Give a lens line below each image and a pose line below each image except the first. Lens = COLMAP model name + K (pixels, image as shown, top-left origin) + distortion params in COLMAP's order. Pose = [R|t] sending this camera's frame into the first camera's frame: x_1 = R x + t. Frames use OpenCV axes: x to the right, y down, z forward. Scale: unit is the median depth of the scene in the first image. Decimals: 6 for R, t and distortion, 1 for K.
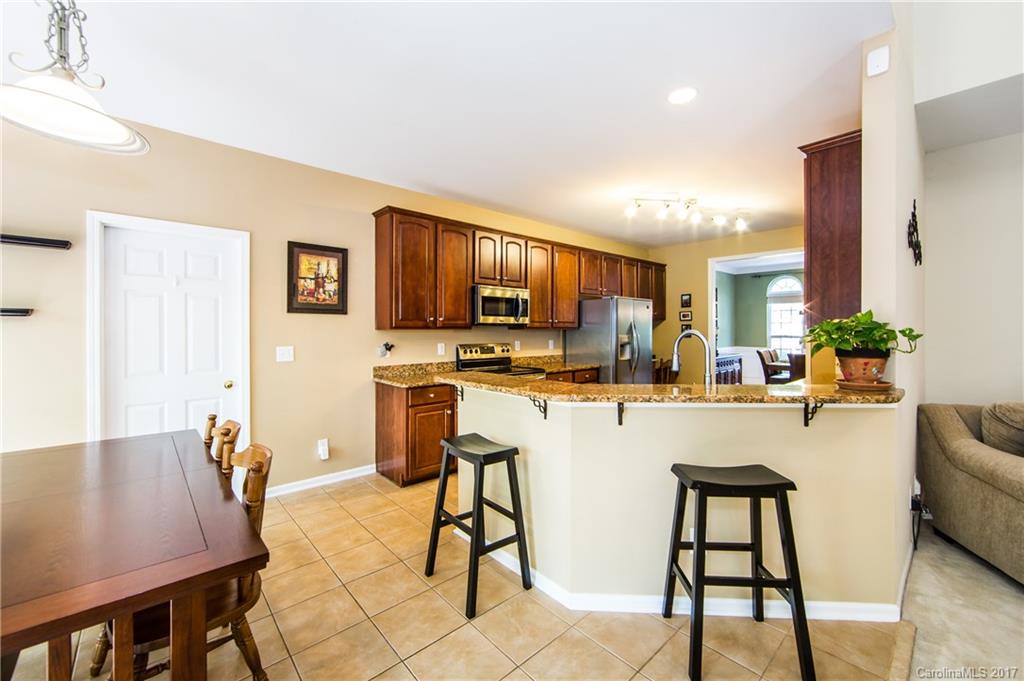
lens RADIAL K [[408.0, 0, 510.7], [0, 408.0, 334.5], [0, 0, 1]] dist [-0.002495, -0.000463]
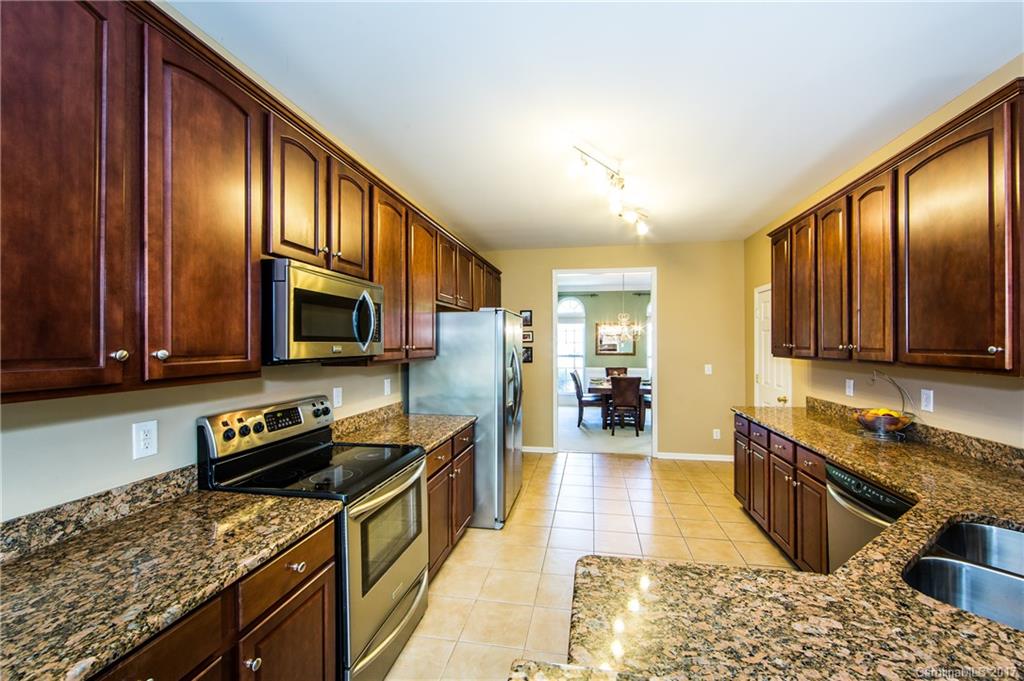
lens RADIAL K [[408.0, 0, 518.9], [0, 408.0, 344.9], [0, 0, 1]] dist [-0.002495, -0.000463]
pose [[0.784285, 0.004655, 0.620383, -0.141548], [-0.003837, 0.999989, -0.002654, -0.041623], [-0.620389, -0.000299, 0.784294, 0.571910]]
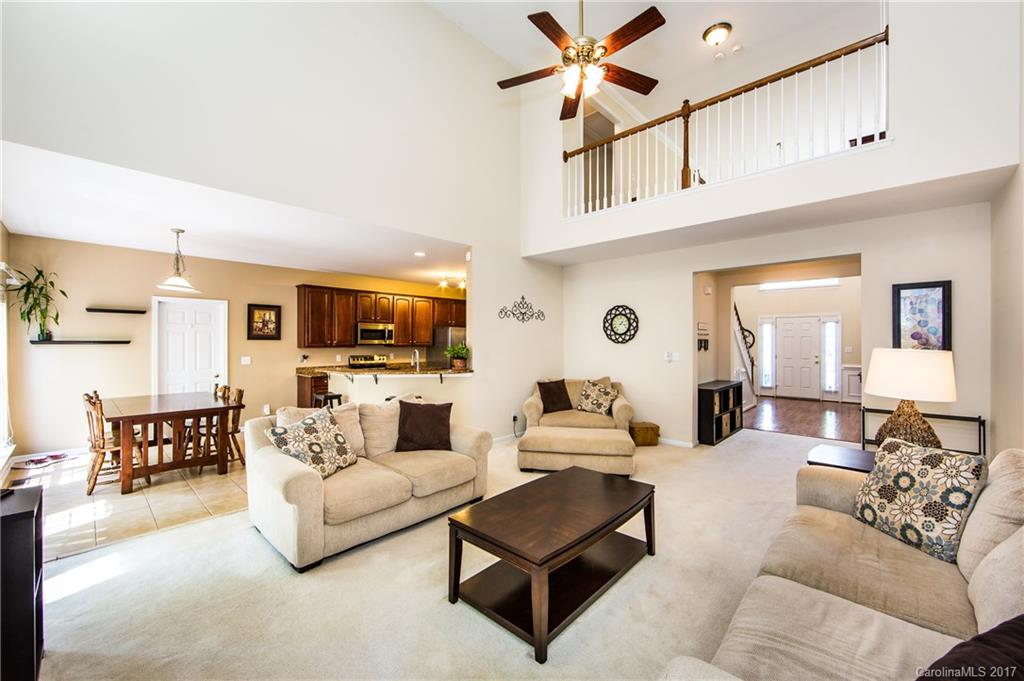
lens RADIAL K [[408.0, 0, 529.6], [0, 408.0, 343.6], [0, 0, 1]] dist [-0.002495, -0.000463]
pose [[0.993519, -0.000087, 0.113669, 0.473101], [0.000671, 0.999987, -0.005102, -0.019126], [-0.113667, 0.005146, 0.993506, -0.901935]]
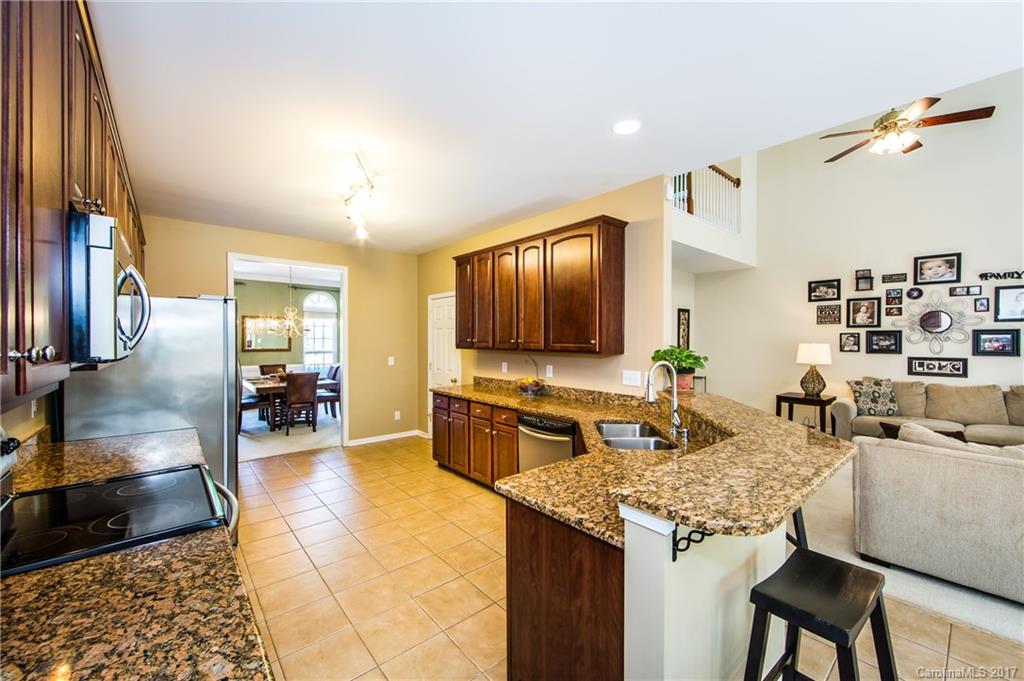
lens RADIAL K [[408.0, 0, 505.3], [0, 408.0, 342.9], [0, 0, 1]] dist [-0.002495, -0.000463]
pose [[0.021179, -0.001447, 0.999775, -0.344487], [0.000447, 0.999999, 0.001437, -0.039136], [-0.999776, 0.000417, 0.021180, 0.743919]]
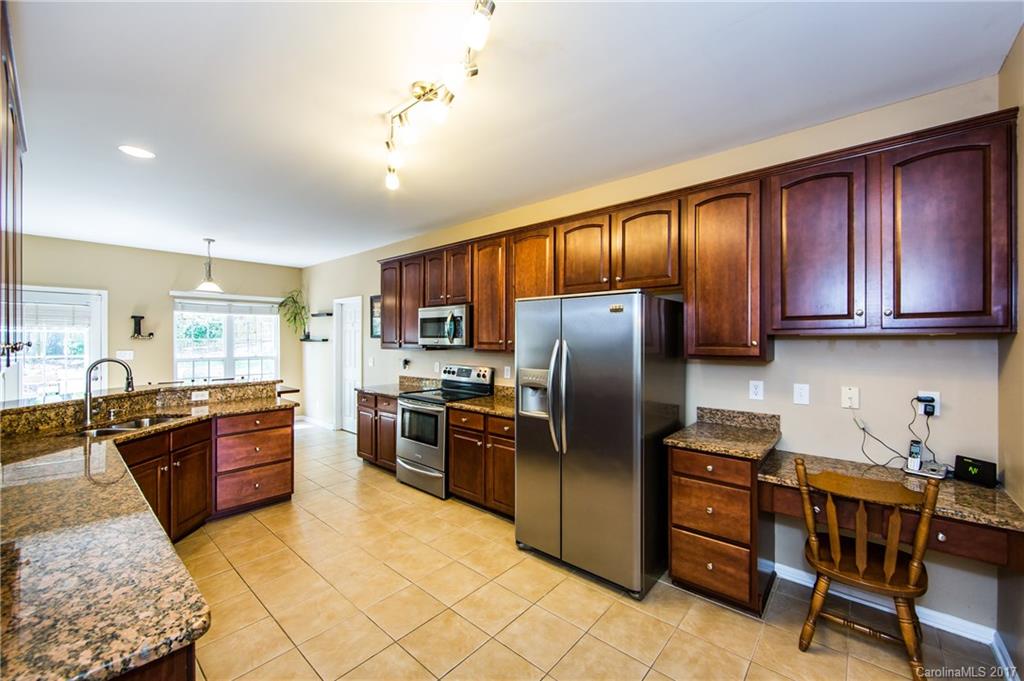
lens RADIAL K [[408.0, 0, 504.9], [0, 408.0, 344.7], [0, 0, 1]] dist [-0.002495, -0.000463]
pose [[0.110863, 0.022782, -0.993575, 0.964216], [-0.001642, 0.999740, 0.022740, -0.051709], [0.993834, -0.000890, 0.110871, 1.090833]]
